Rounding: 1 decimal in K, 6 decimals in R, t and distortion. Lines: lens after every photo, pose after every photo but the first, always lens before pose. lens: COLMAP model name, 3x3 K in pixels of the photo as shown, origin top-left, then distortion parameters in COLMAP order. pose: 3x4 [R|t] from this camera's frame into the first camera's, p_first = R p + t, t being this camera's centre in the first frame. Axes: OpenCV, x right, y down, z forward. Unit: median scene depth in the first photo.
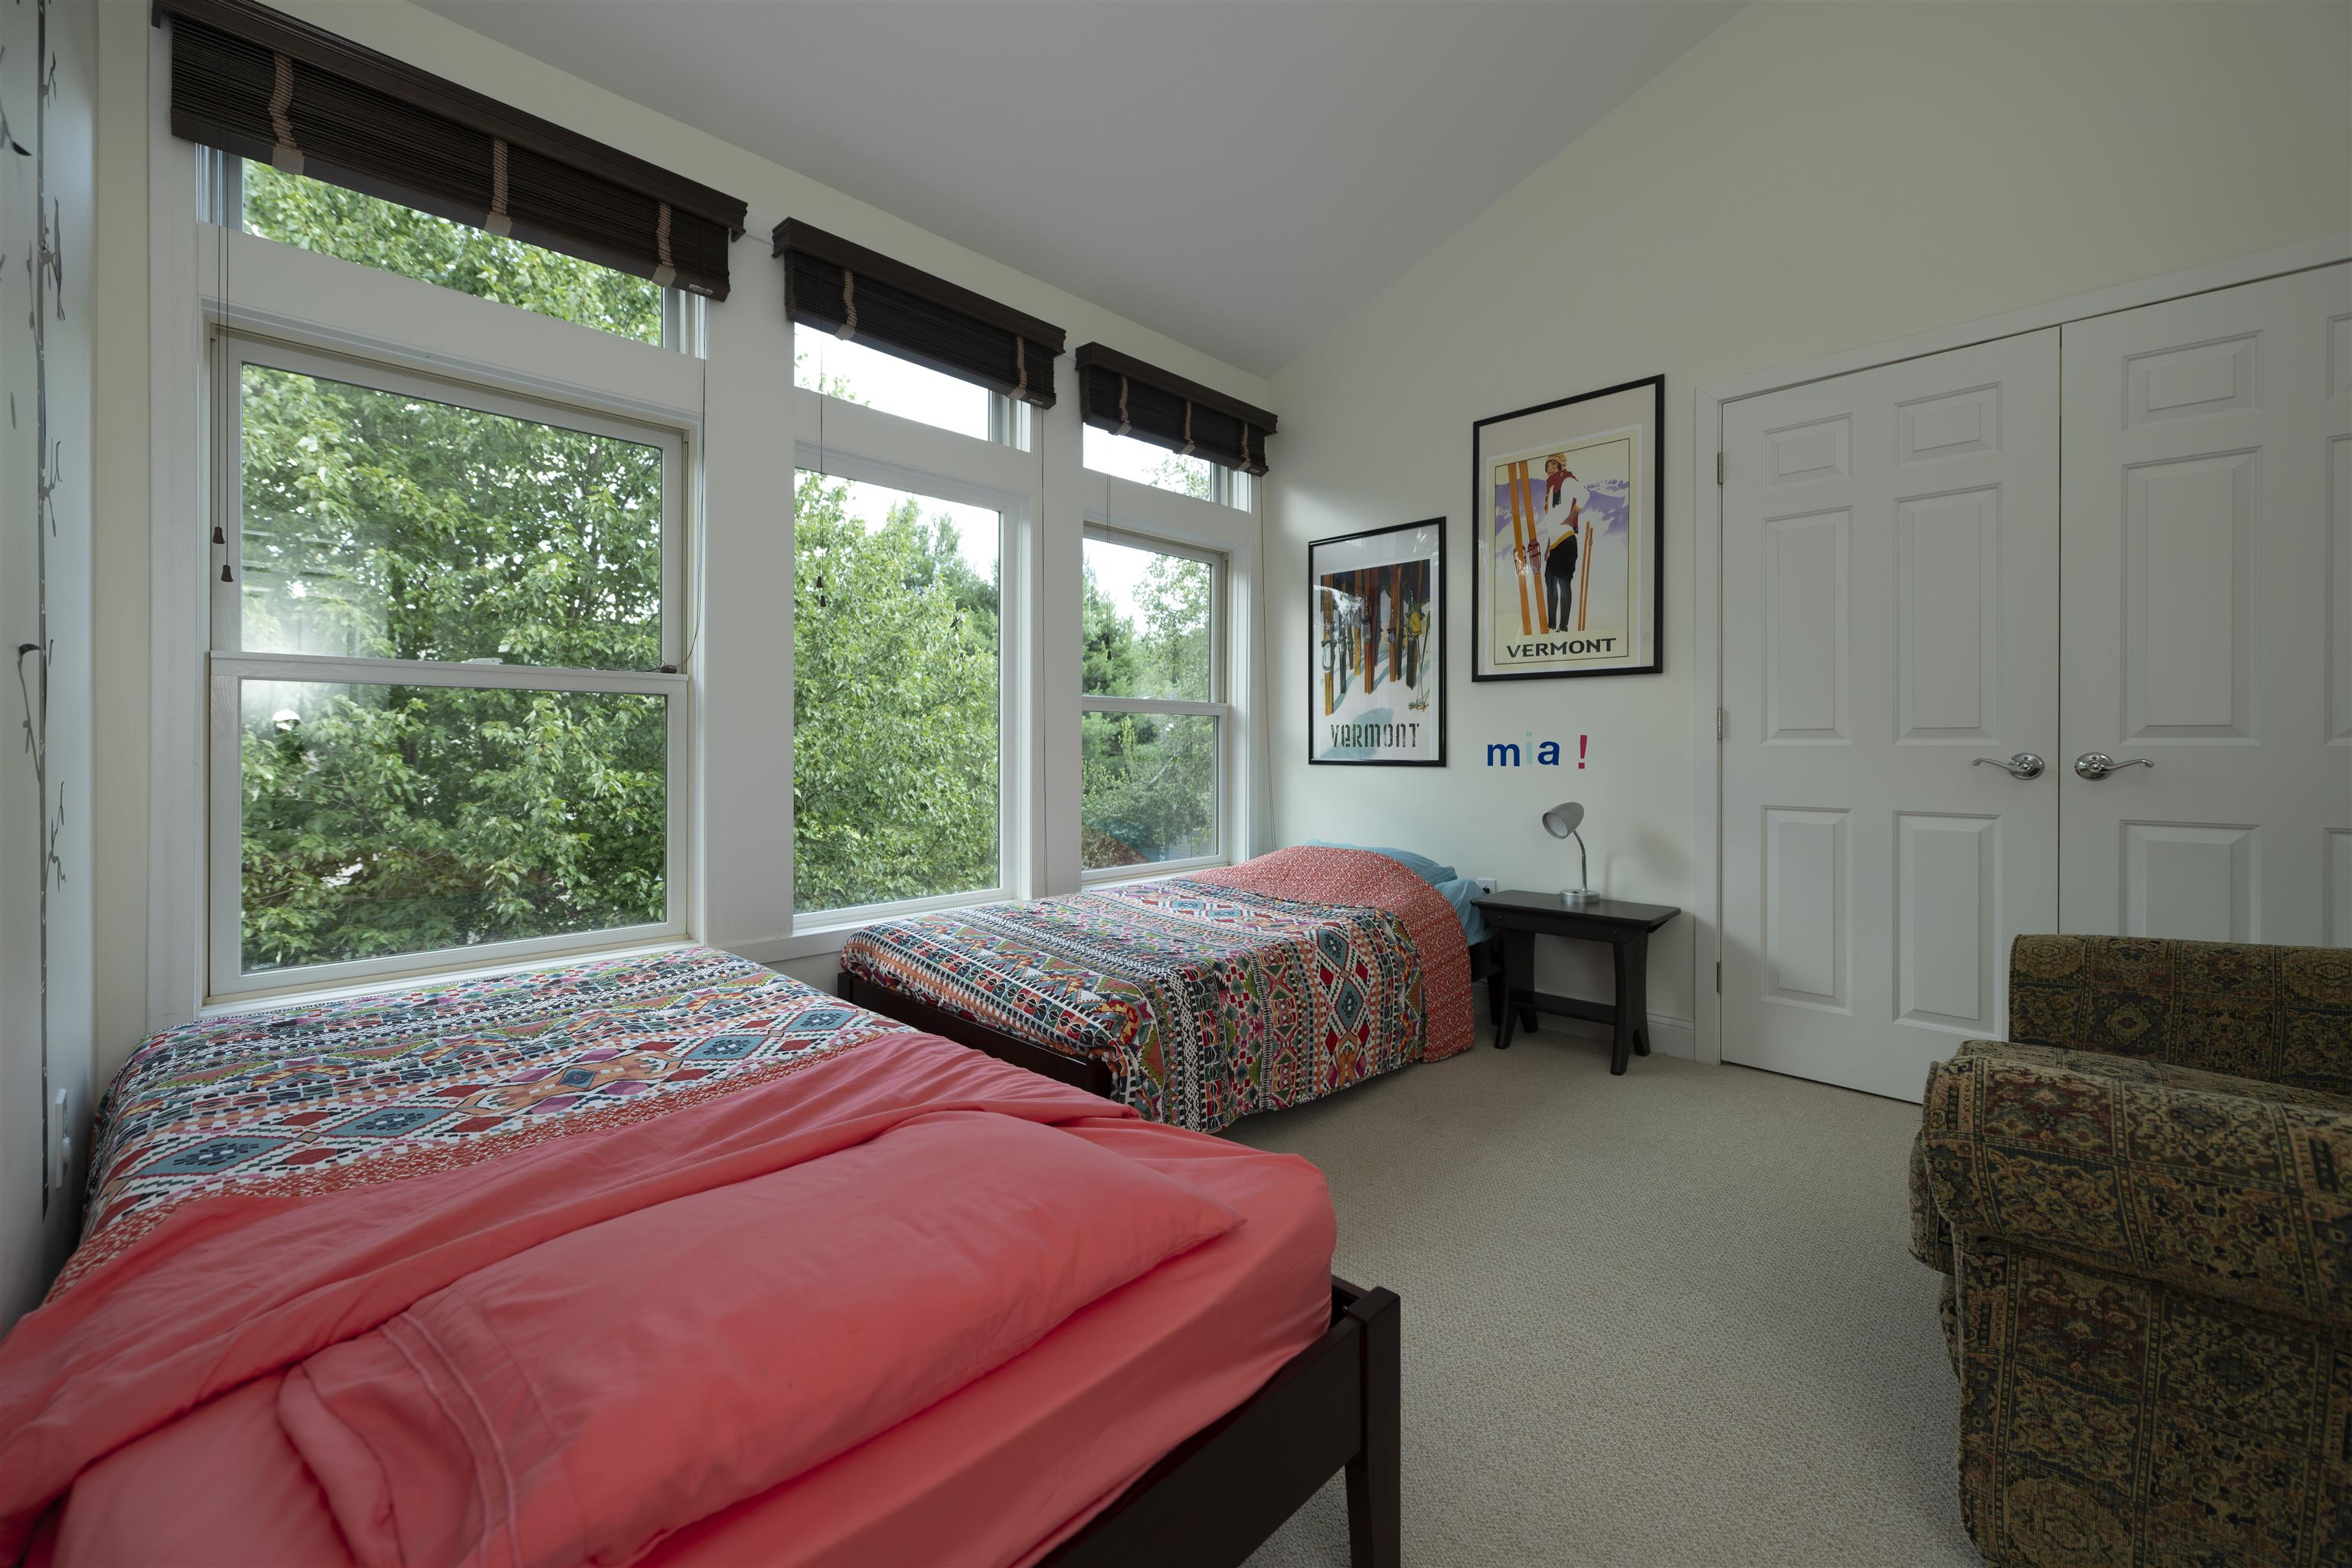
lens RADIAL K [[949.6, 0, 1174.2], [0, 949.6, 748.0], [0, 0, 1]] dist [0.000563, 0.000126]
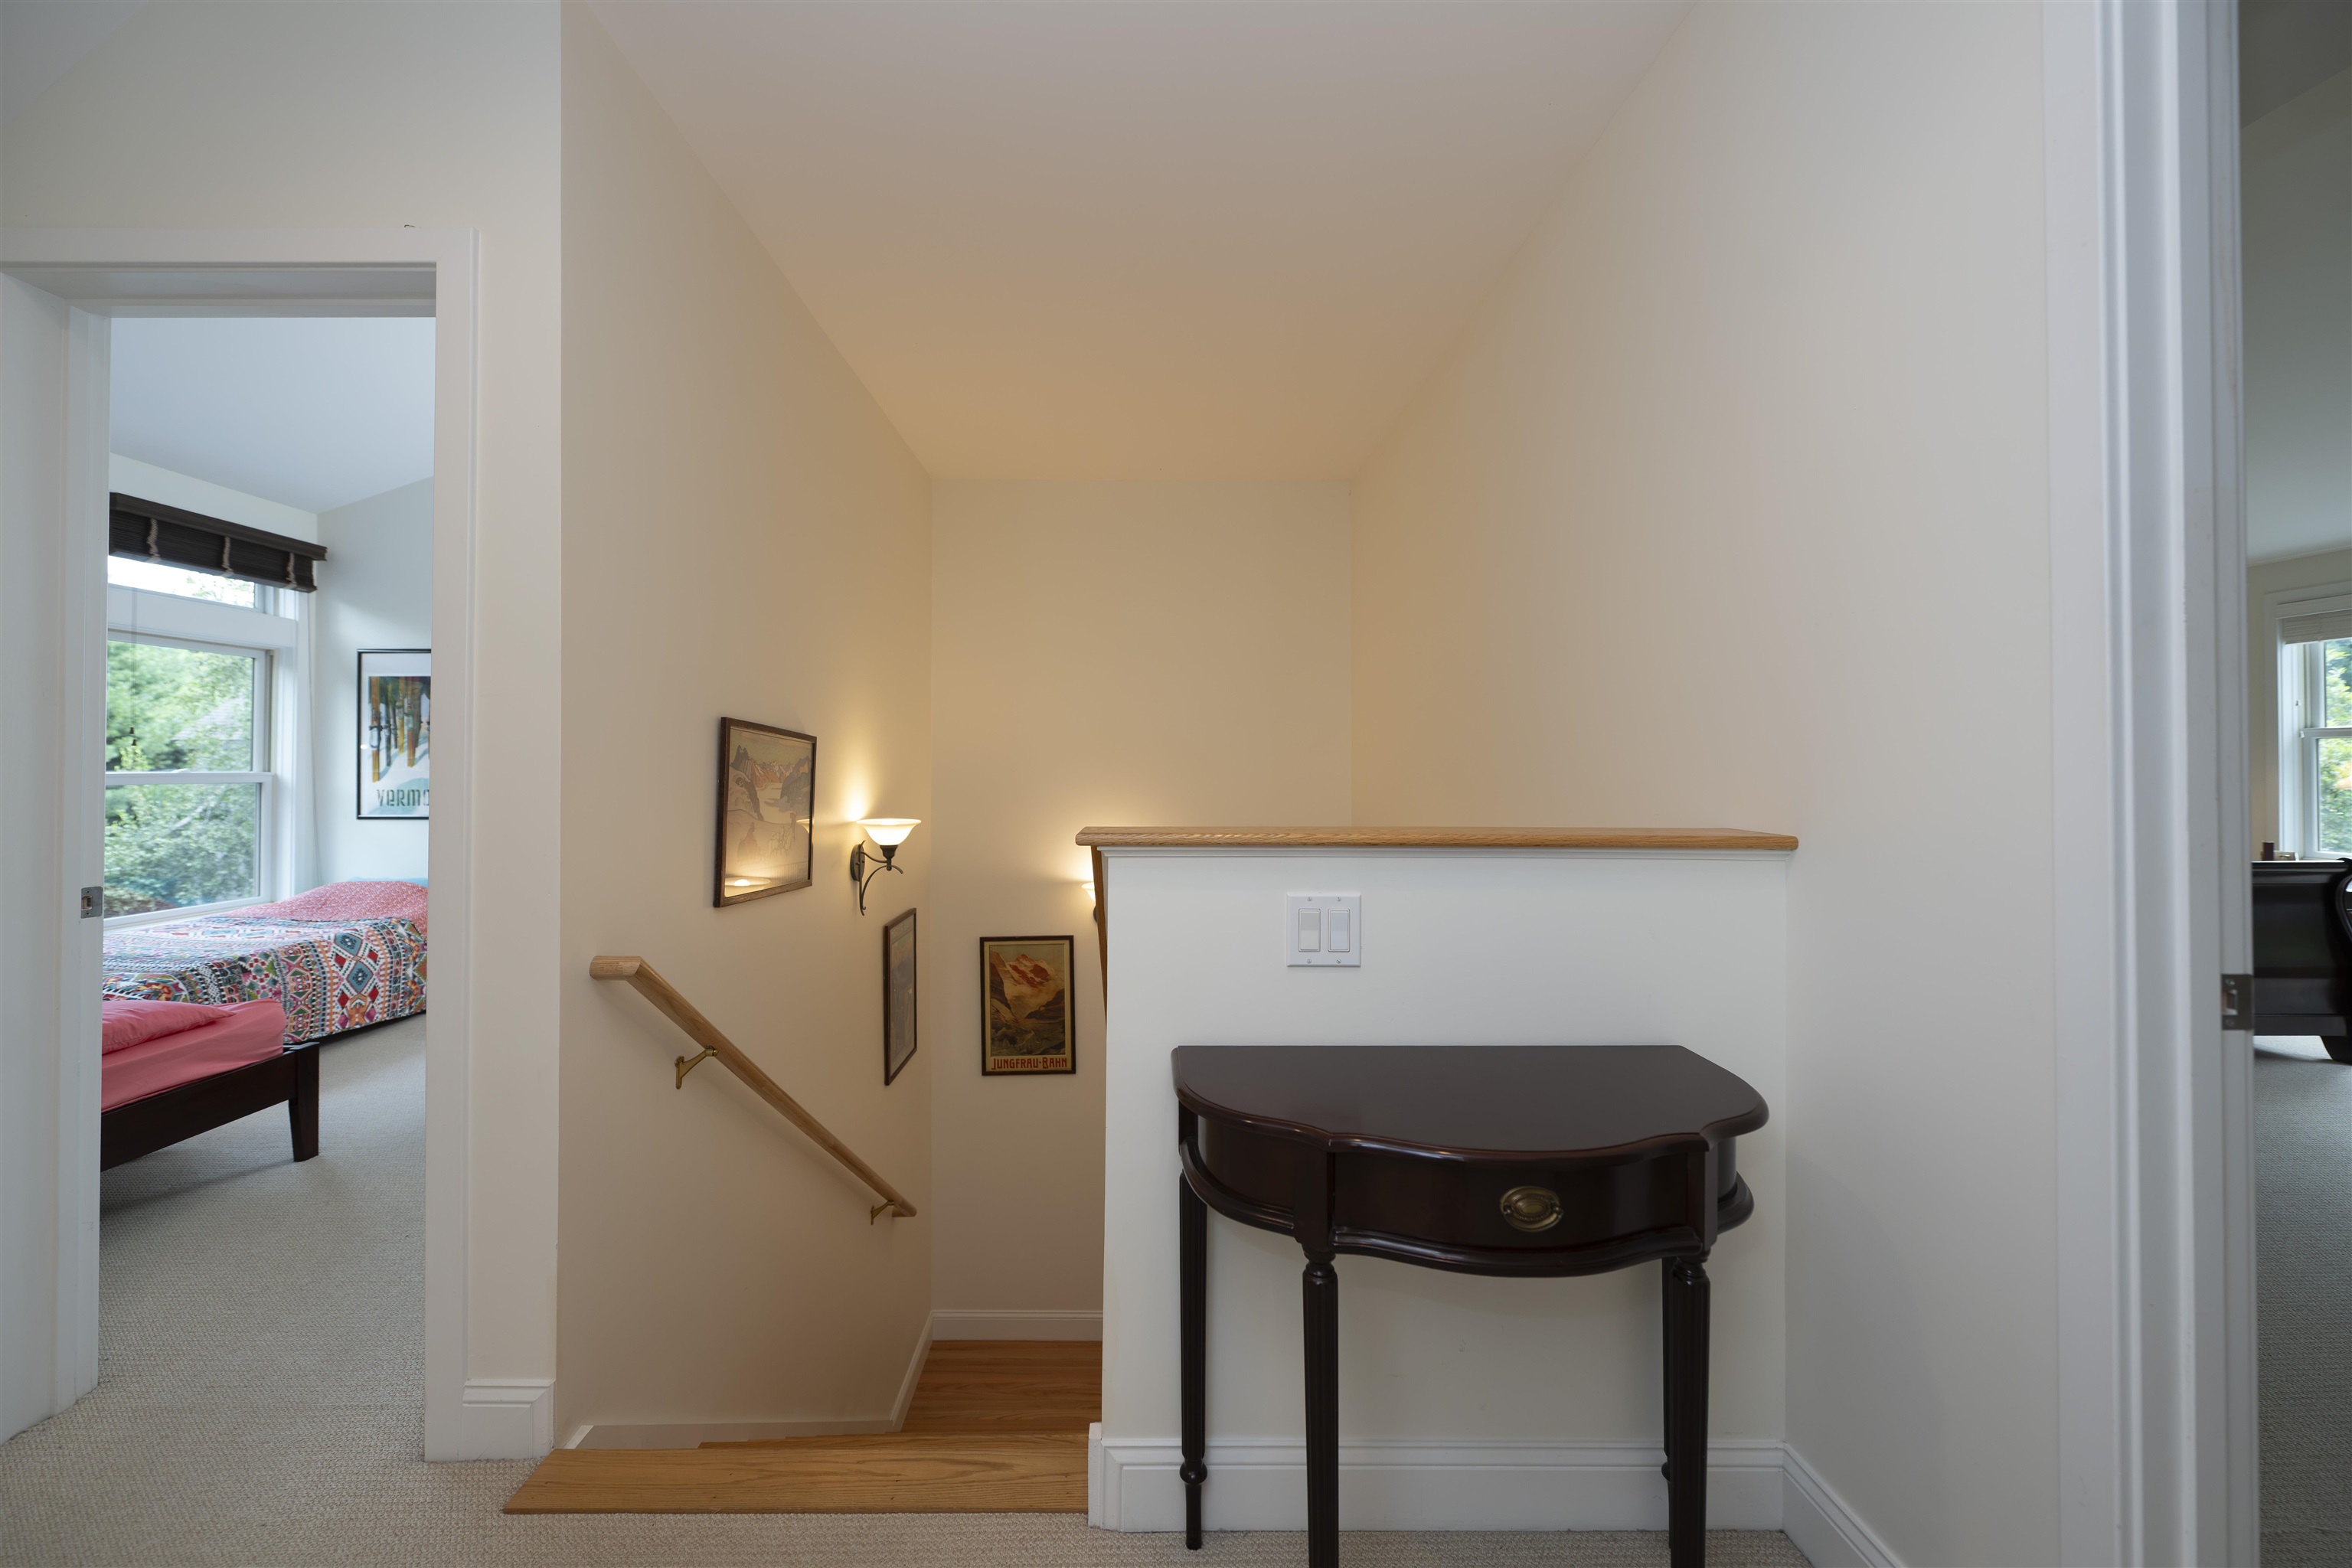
lens RADIAL K [[949.6, 0, 1174.2], [0, 949.6, 748.0], [0, 0, 1]] dist [0.000563, 0.000126]
pose [[0.706607, 0.006602, 0.707576, 0.013065], [0.006666, 0.999850, -0.015986, -0.061366], [-0.707575, 0.016012, 0.706457, -0.834760]]
